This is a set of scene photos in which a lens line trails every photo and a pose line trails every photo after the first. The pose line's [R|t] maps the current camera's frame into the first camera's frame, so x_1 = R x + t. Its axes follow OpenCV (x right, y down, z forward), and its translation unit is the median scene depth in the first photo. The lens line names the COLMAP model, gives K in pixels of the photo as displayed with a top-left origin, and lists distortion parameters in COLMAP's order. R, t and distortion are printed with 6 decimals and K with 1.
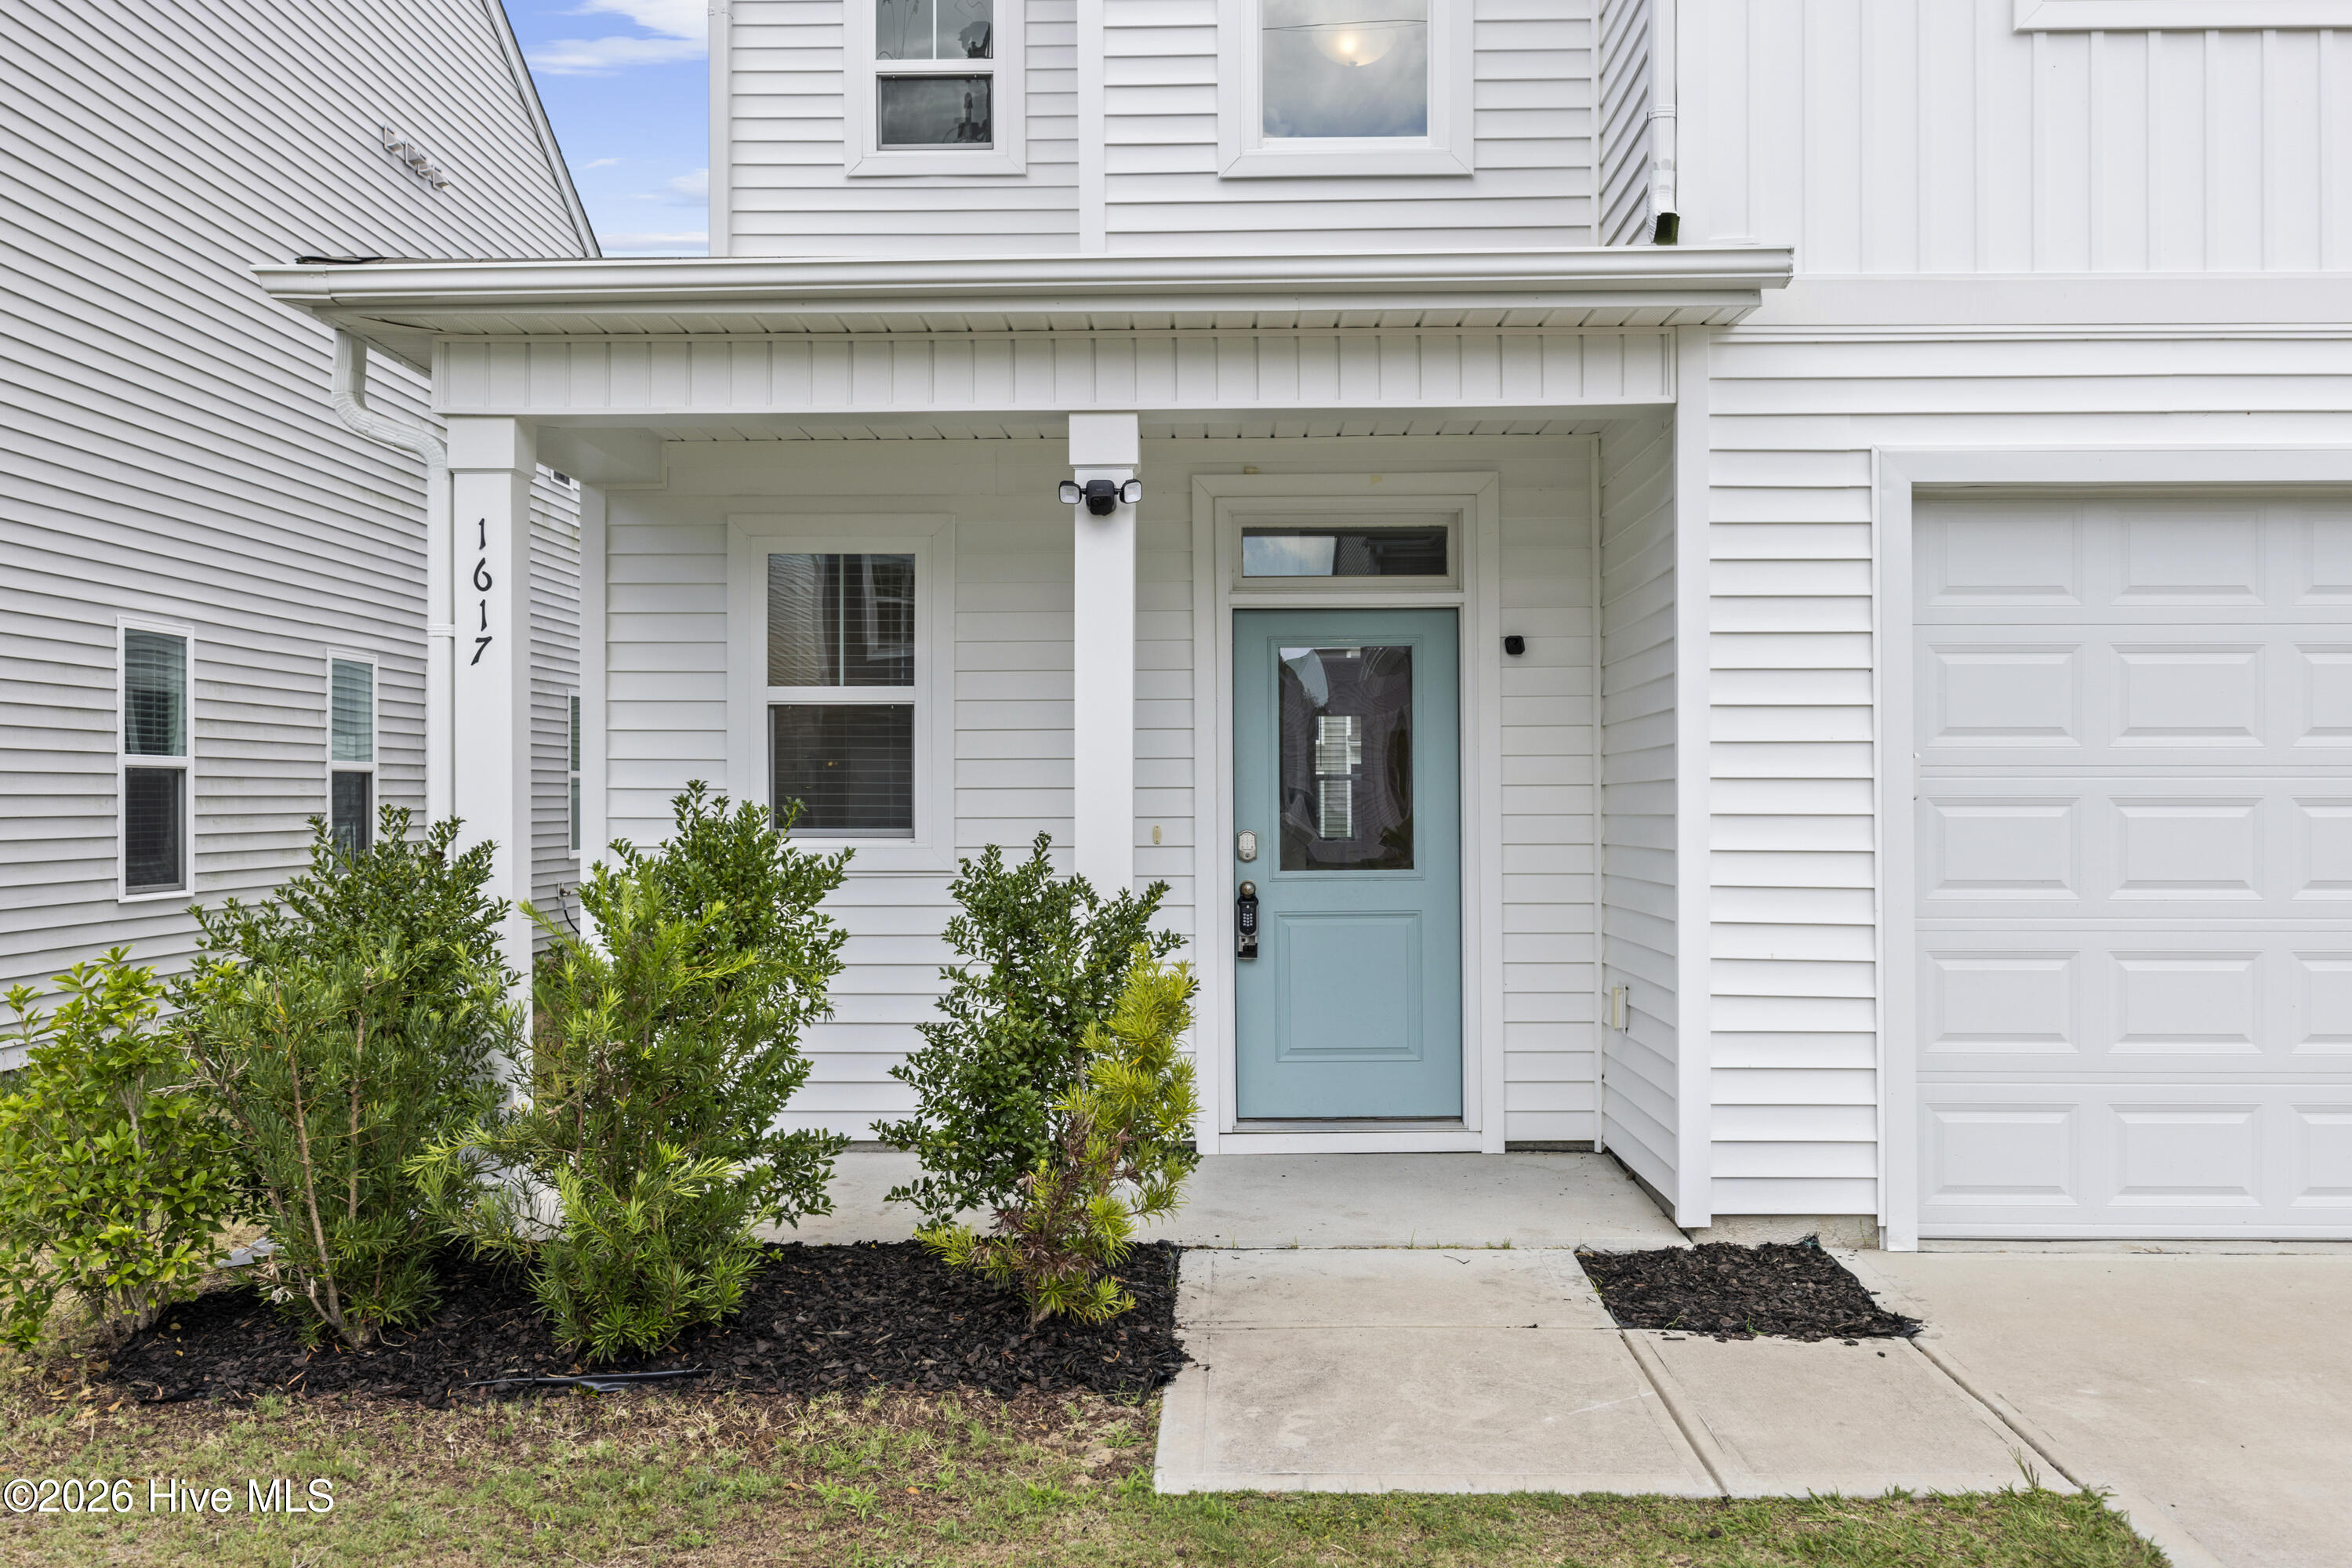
lens RADIAL K [[2142.5, 0, 1176.0], [0, 2142.5, 784.0], [0, 0, 1]] dist [-0.004021, -0.003047]
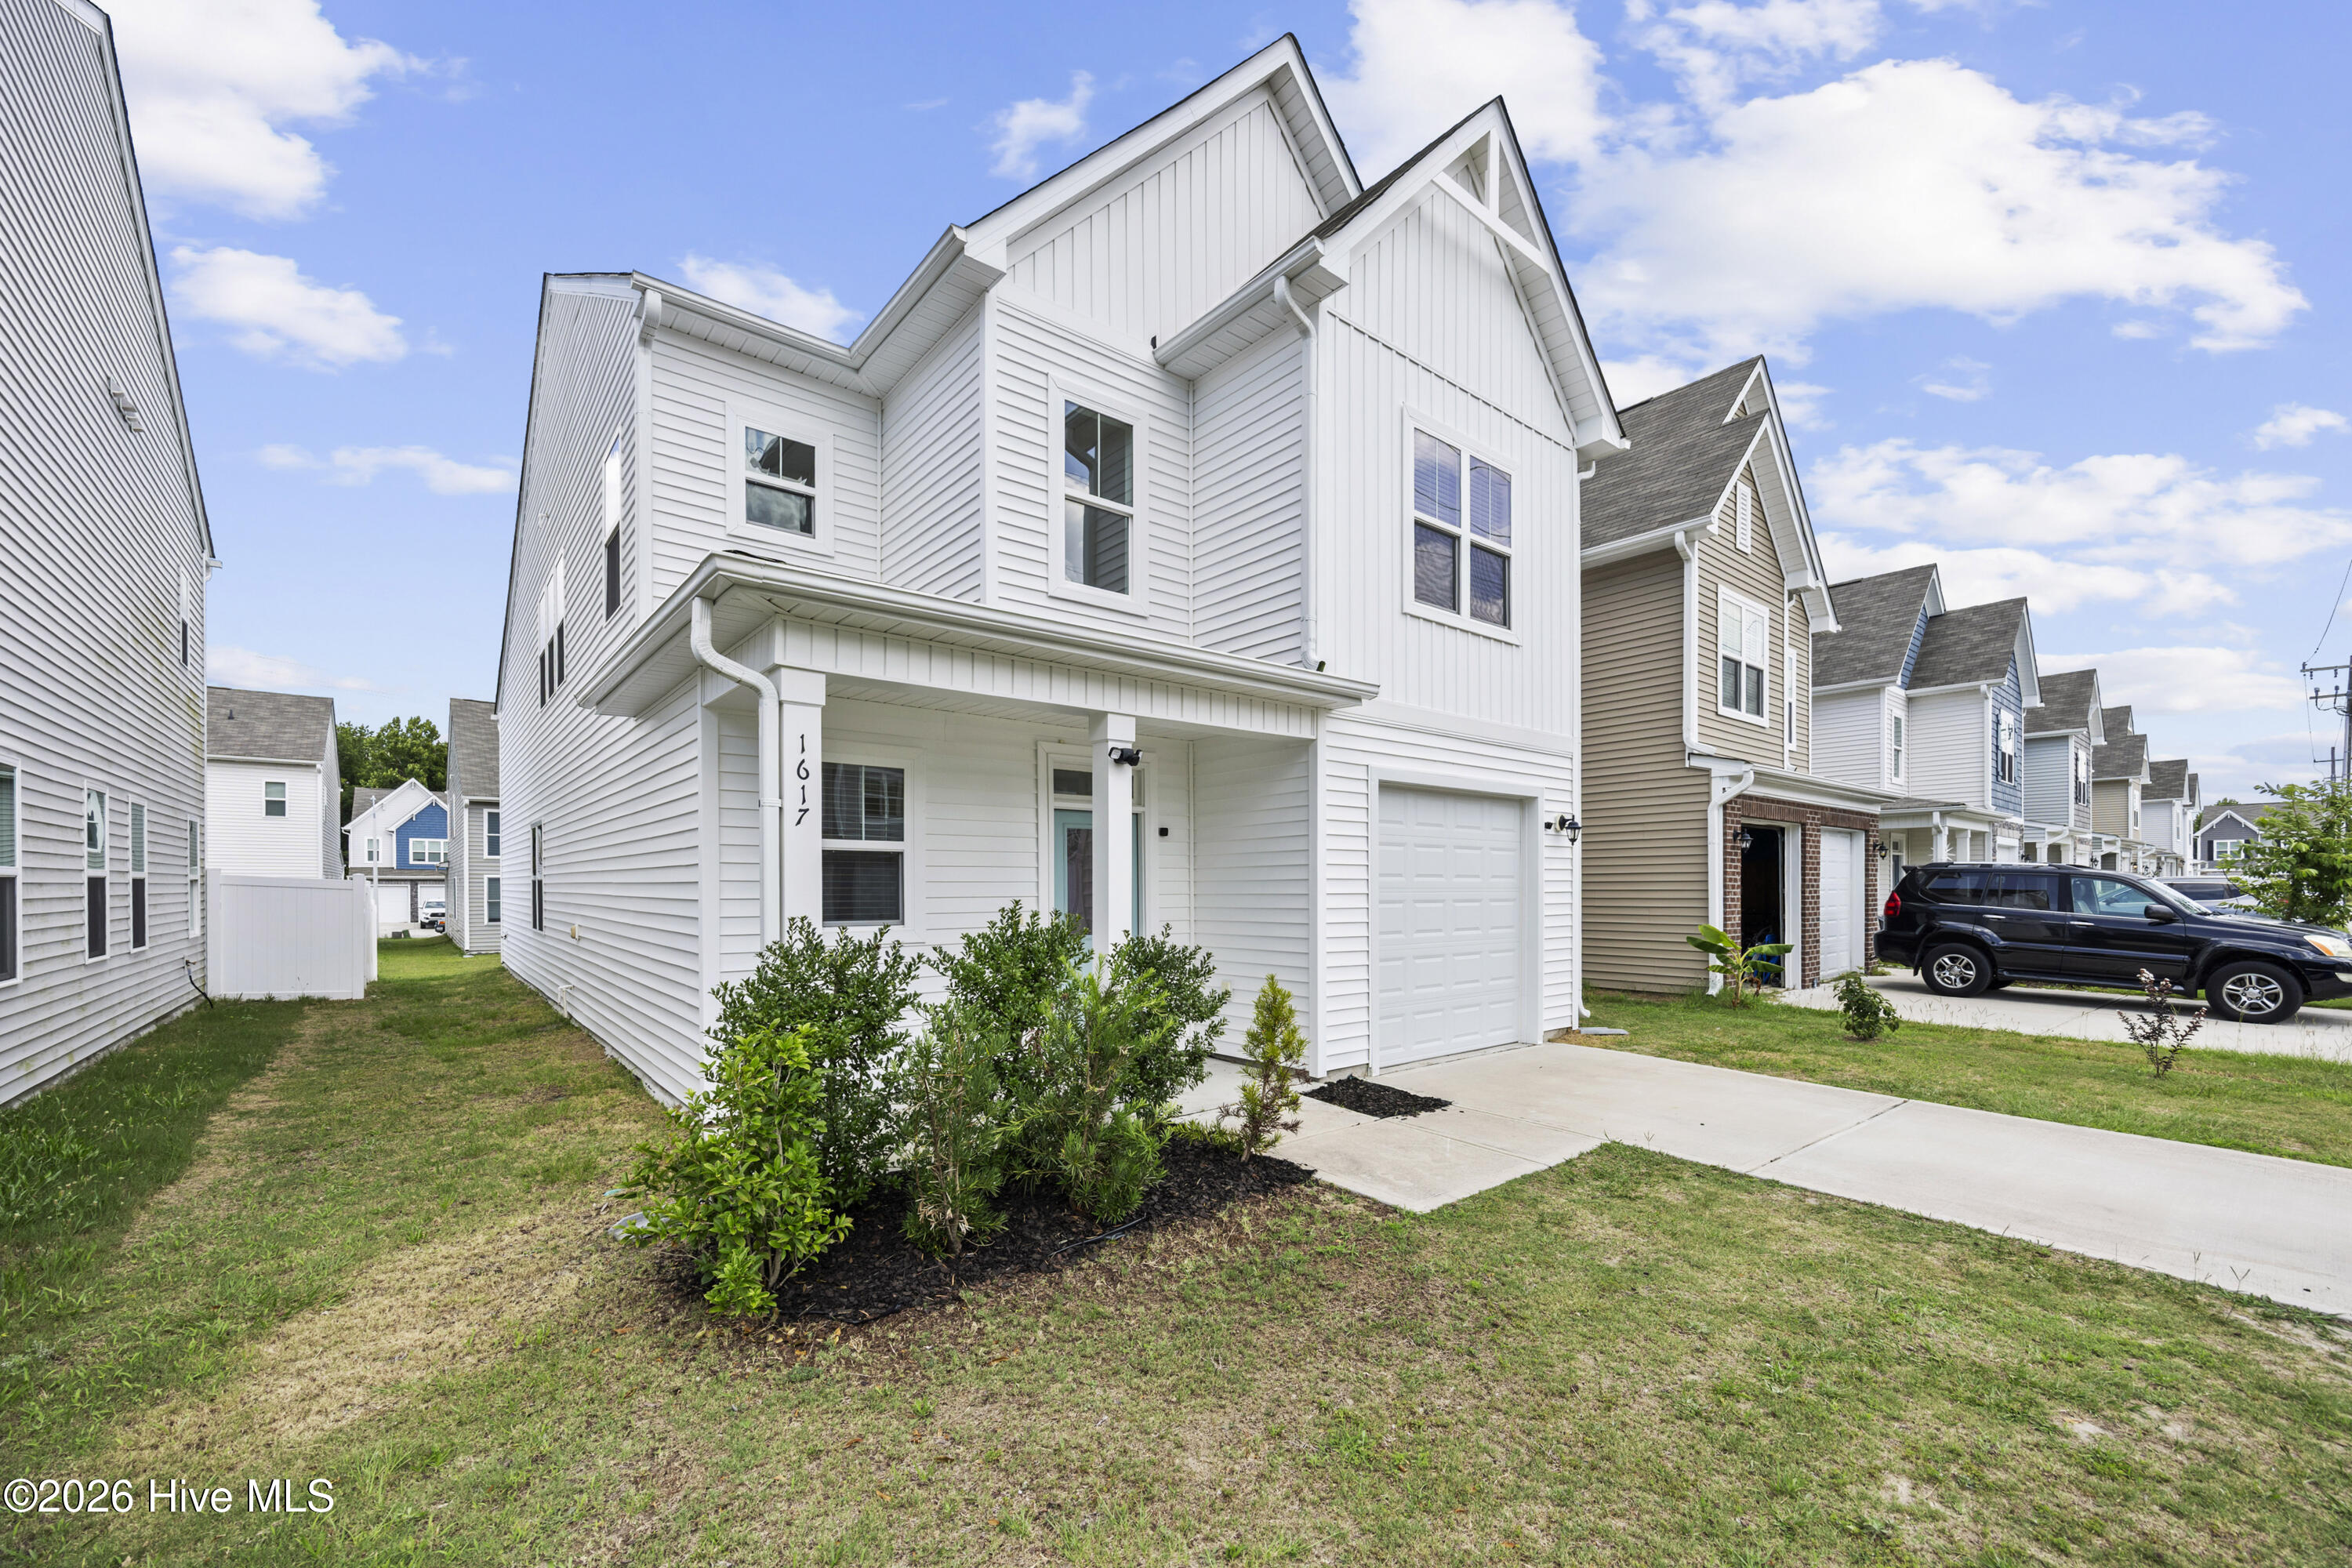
lens RADIAL K [[943.0, 0, 1175.9], [0, 943.0, 903.1], [0, 0, 1]] dist [0.016197, 0.000035]
pose [[0.757509, -0.012119, 0.652713, -0.574187], [-0.006126, 0.999652, 0.025671, -0.018481], [-0.652796, -0.023444, 0.757171, 0.286889]]
